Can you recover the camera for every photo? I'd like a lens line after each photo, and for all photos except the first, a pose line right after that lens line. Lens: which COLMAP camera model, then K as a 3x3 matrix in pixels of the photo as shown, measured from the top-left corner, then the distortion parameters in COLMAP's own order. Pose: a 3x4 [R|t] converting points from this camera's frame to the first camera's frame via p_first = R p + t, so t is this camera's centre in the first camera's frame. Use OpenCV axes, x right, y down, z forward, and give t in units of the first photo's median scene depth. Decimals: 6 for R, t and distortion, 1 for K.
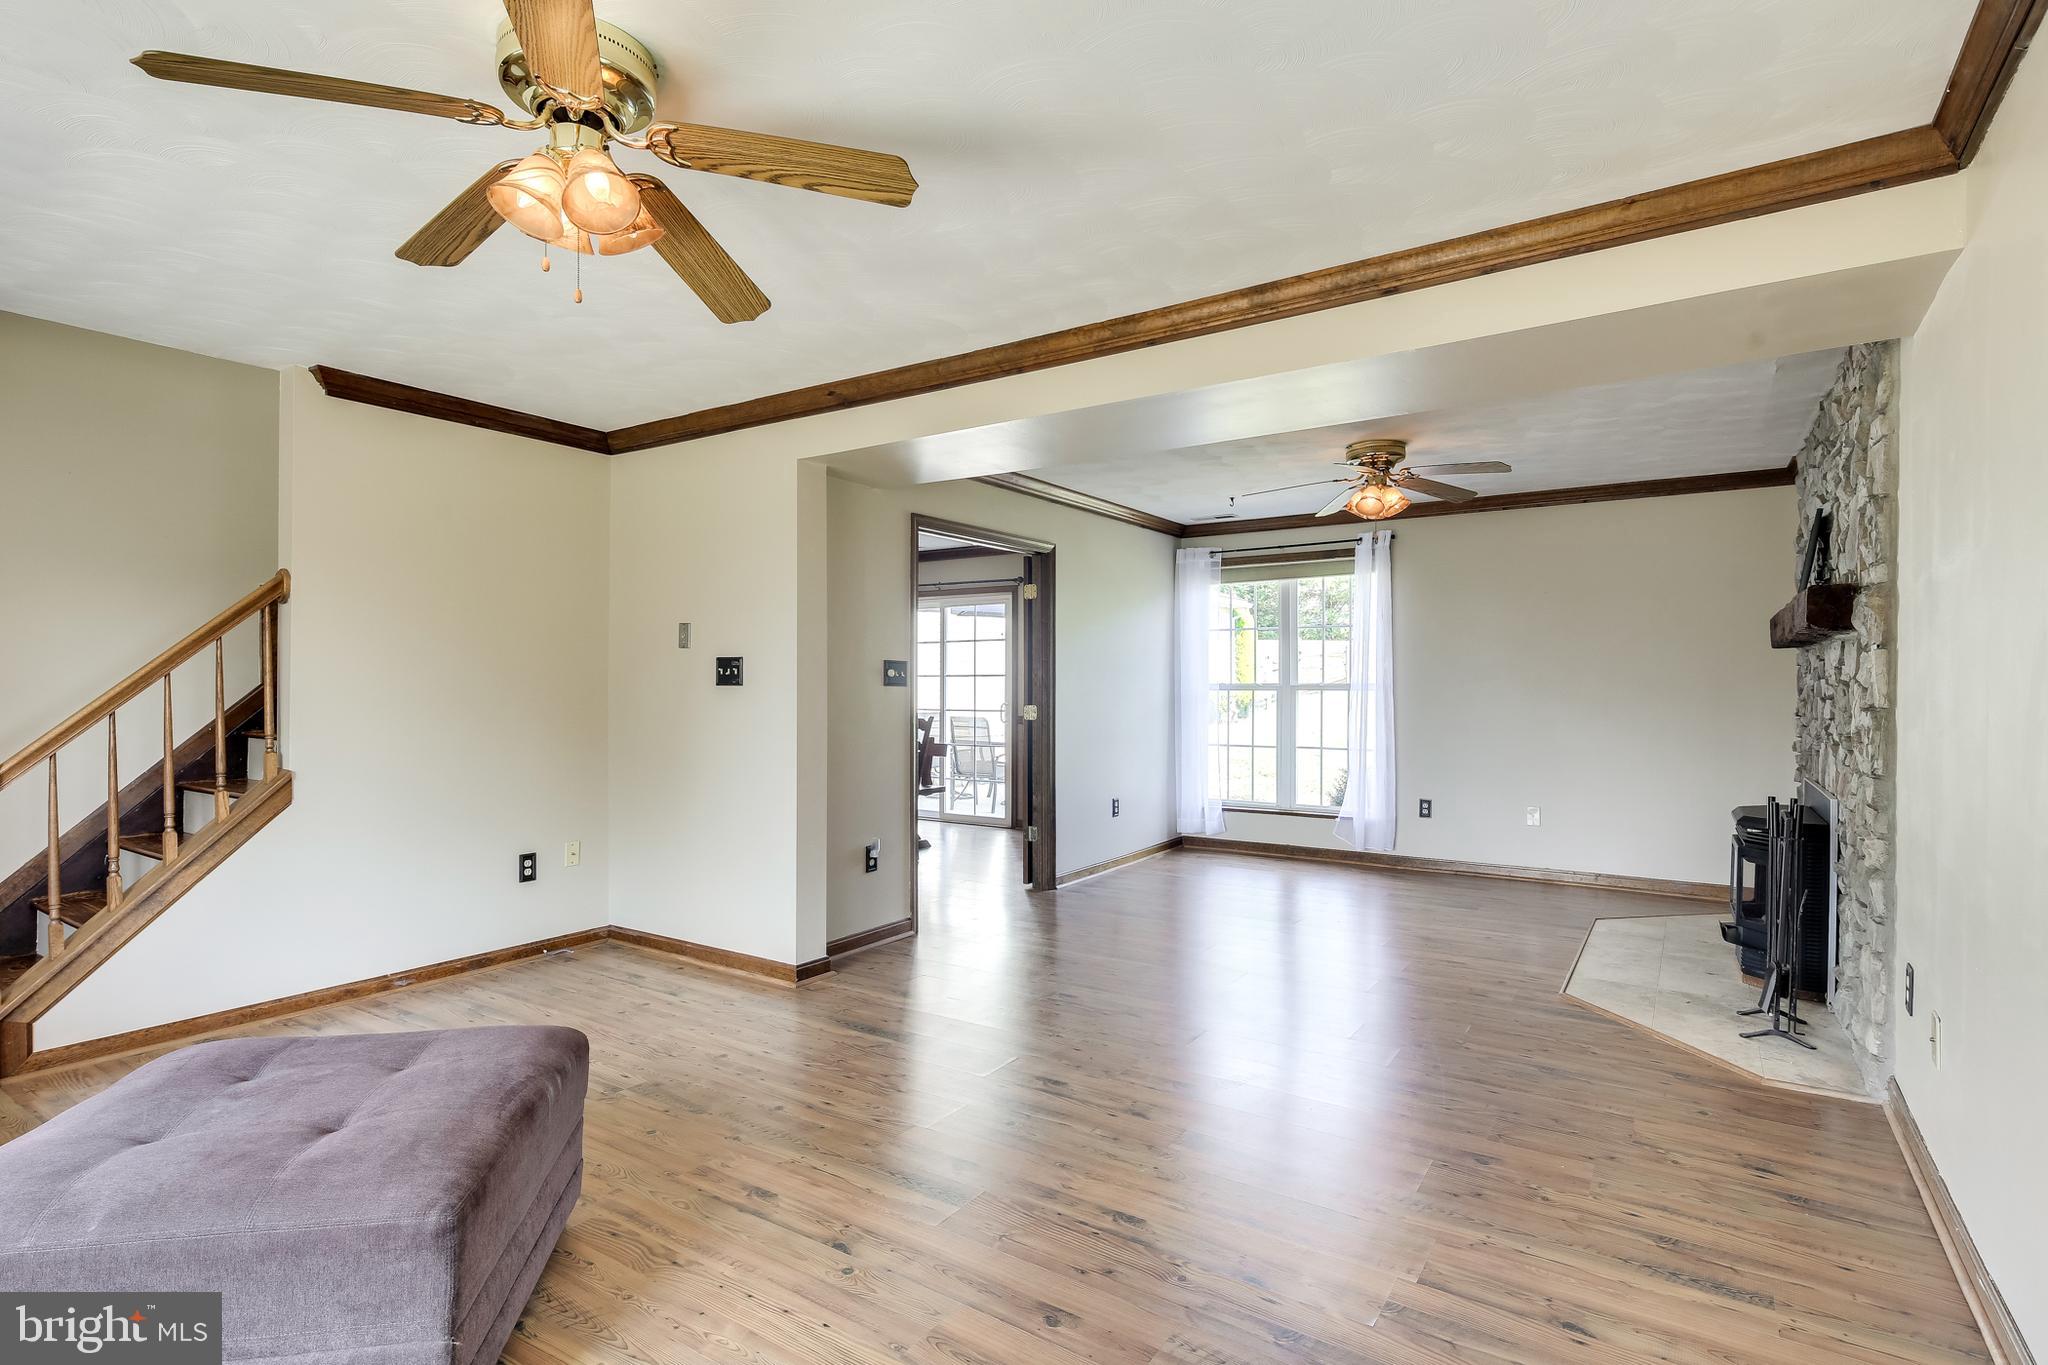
lens RADIAL K [[998.8, 0, 1014.3], [0, 998.8, 691.2], [0, 0, 1]] dist [0.000144, -0.000257]
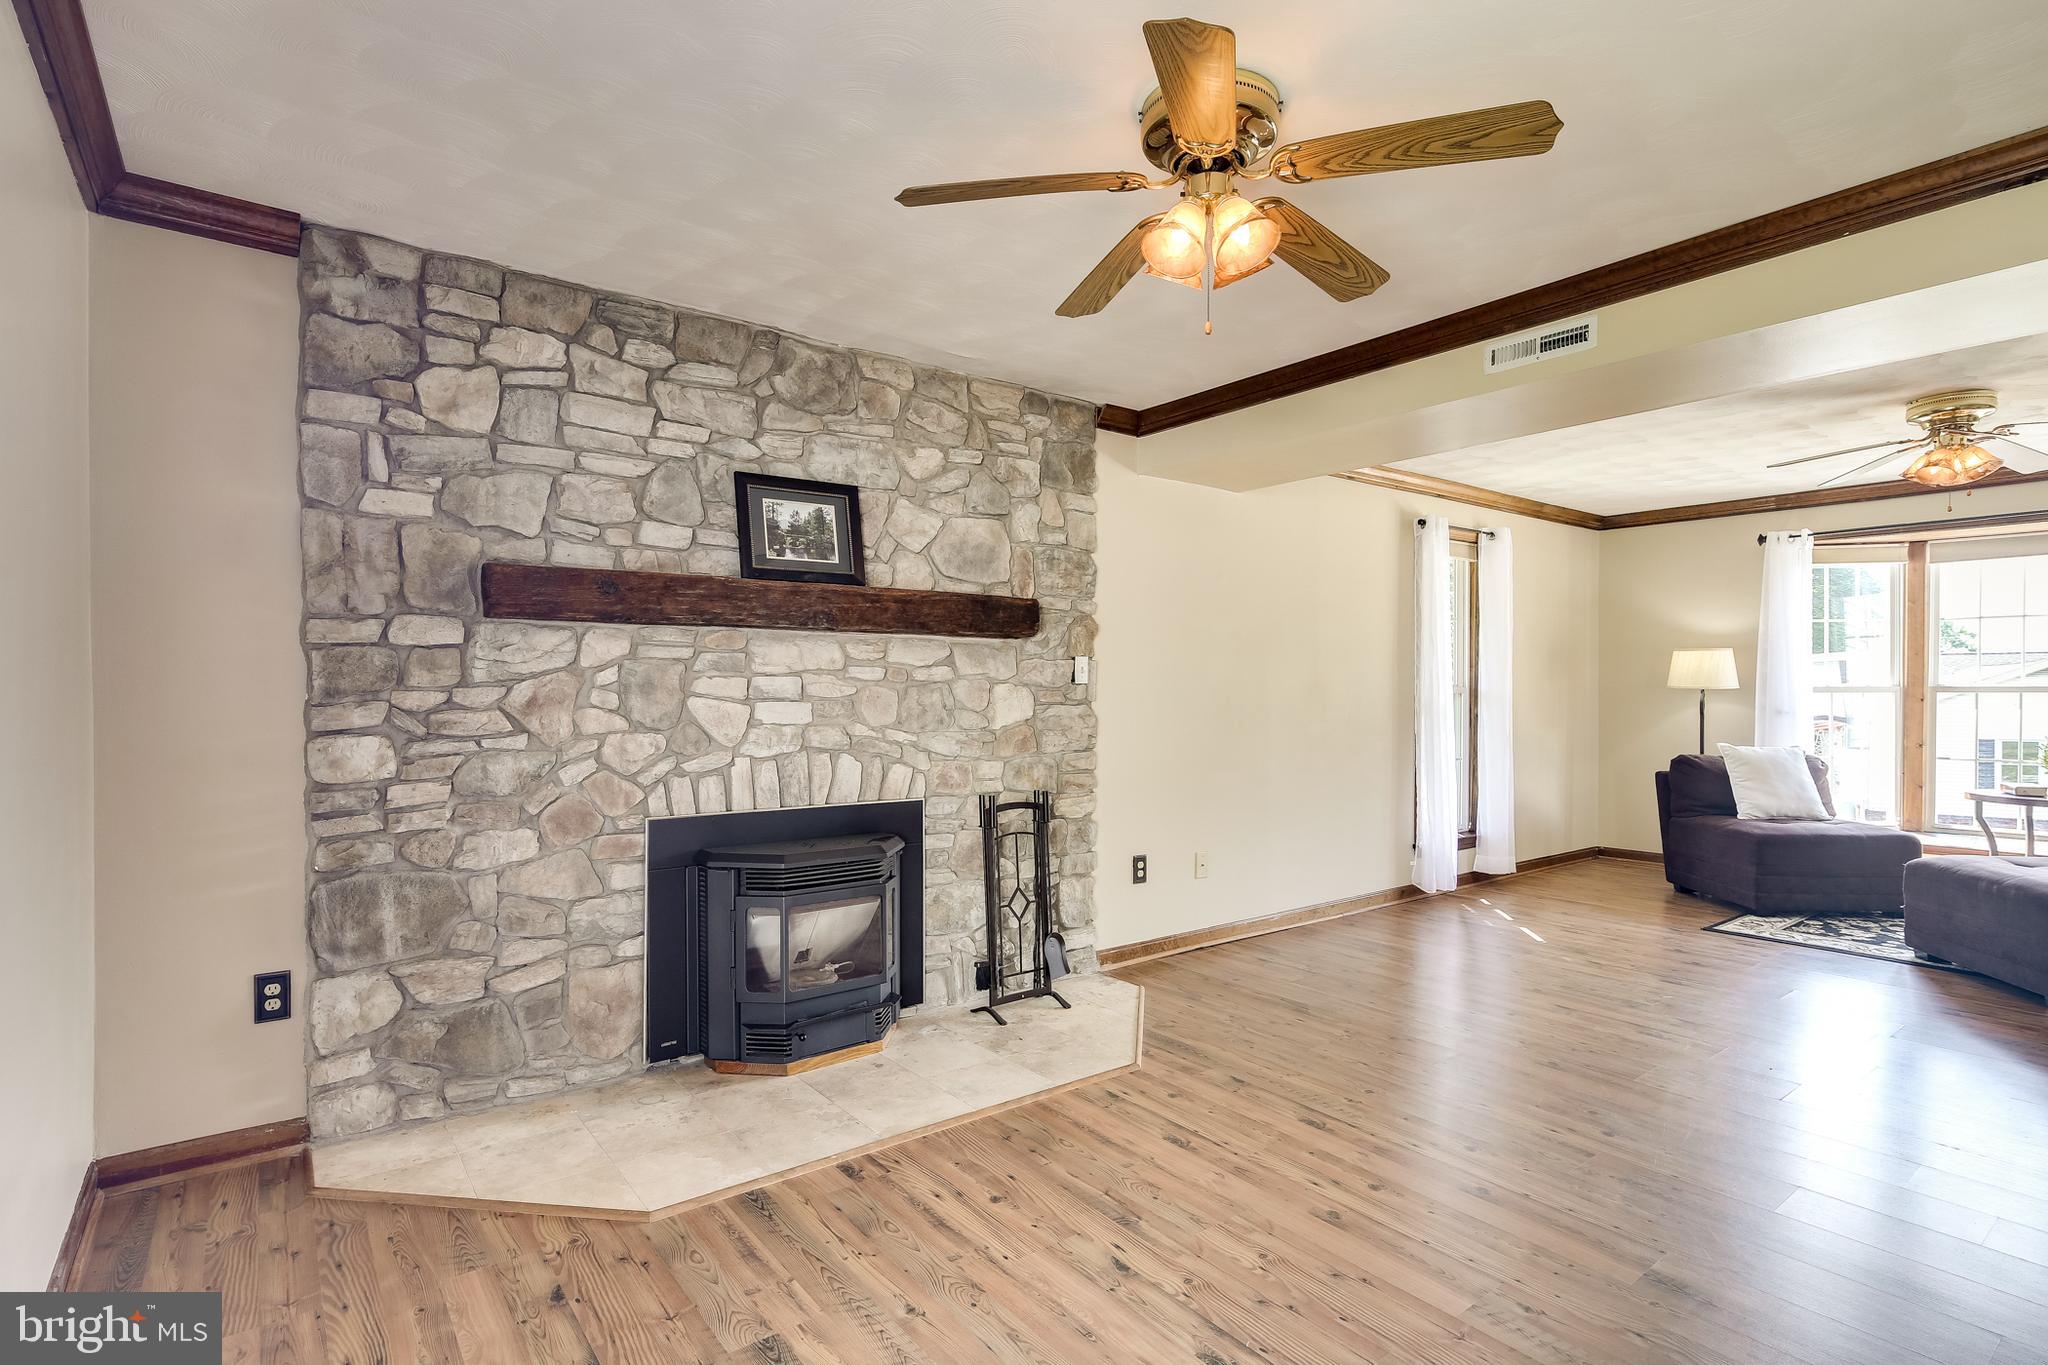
lens RADIAL K [[998.8, 0, 1014.3], [0, 998.8, 691.2], [0, 0, 1]] dist [0.000144, -0.000257]
pose [[-0.947127, -0.003224, 0.320842, 0.389154], [-0.001140, 0.999977, 0.006681, -0.005792], [-0.320857, 0.005962, -0.947109, 1.824643]]
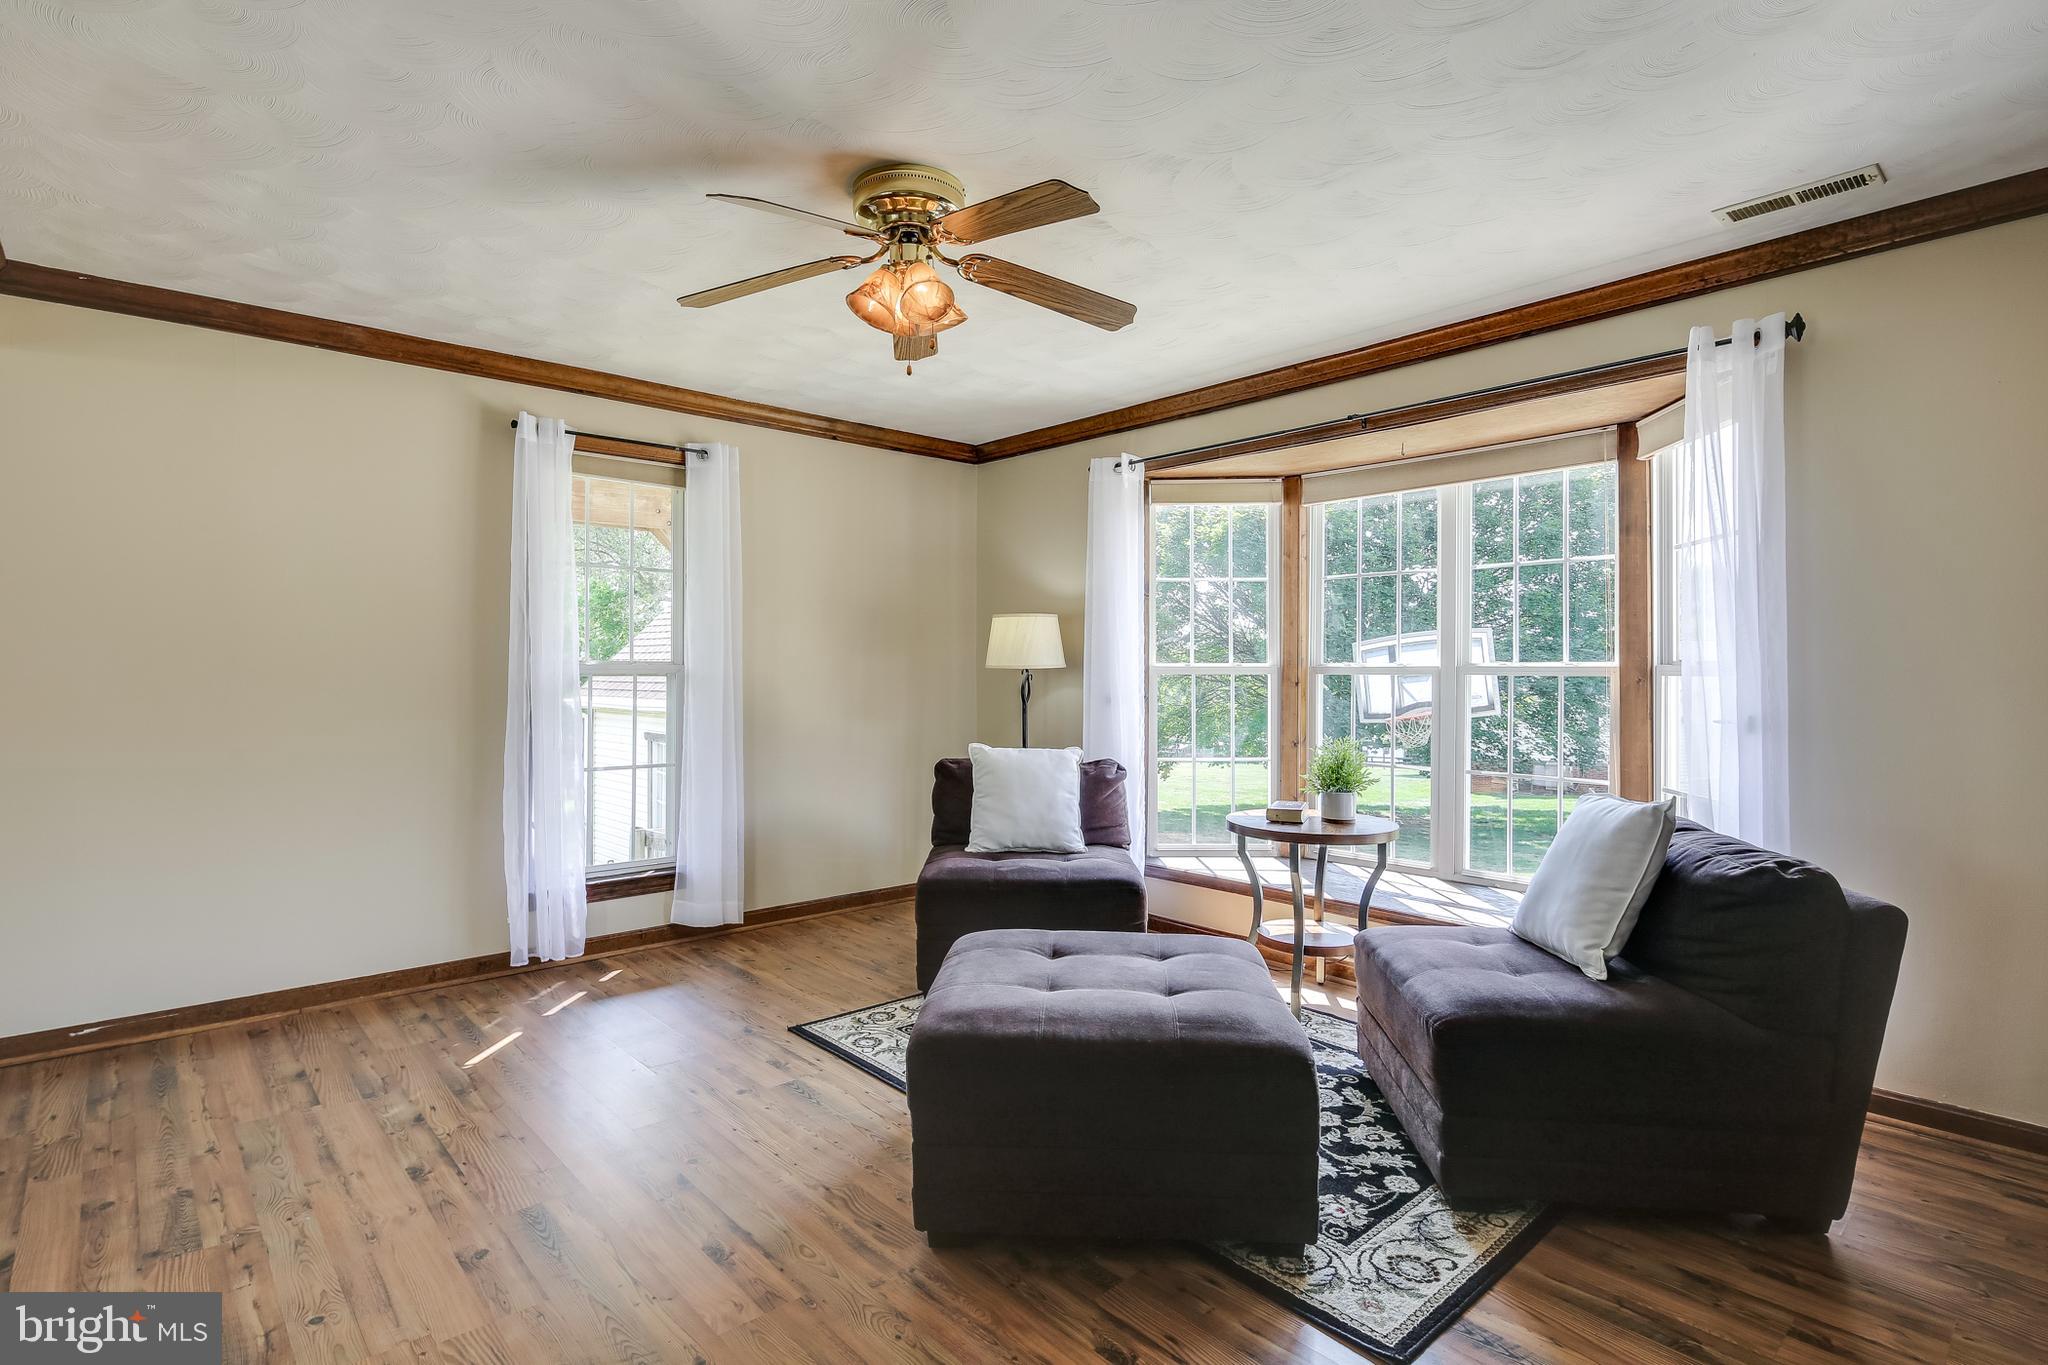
lens RADIAL K [[1006.0, 0, 1021.8], [0, 1006.0, 669.0], [0, 0, 1]] dist [0.001398, -0.000136]
pose [[-0.971113, -0.002933, 0.238603, -0.442076], [-0.003432, 0.999993, -0.001677, 0.002013], [-0.238596, -0.002448, -0.971116, 1.105285]]
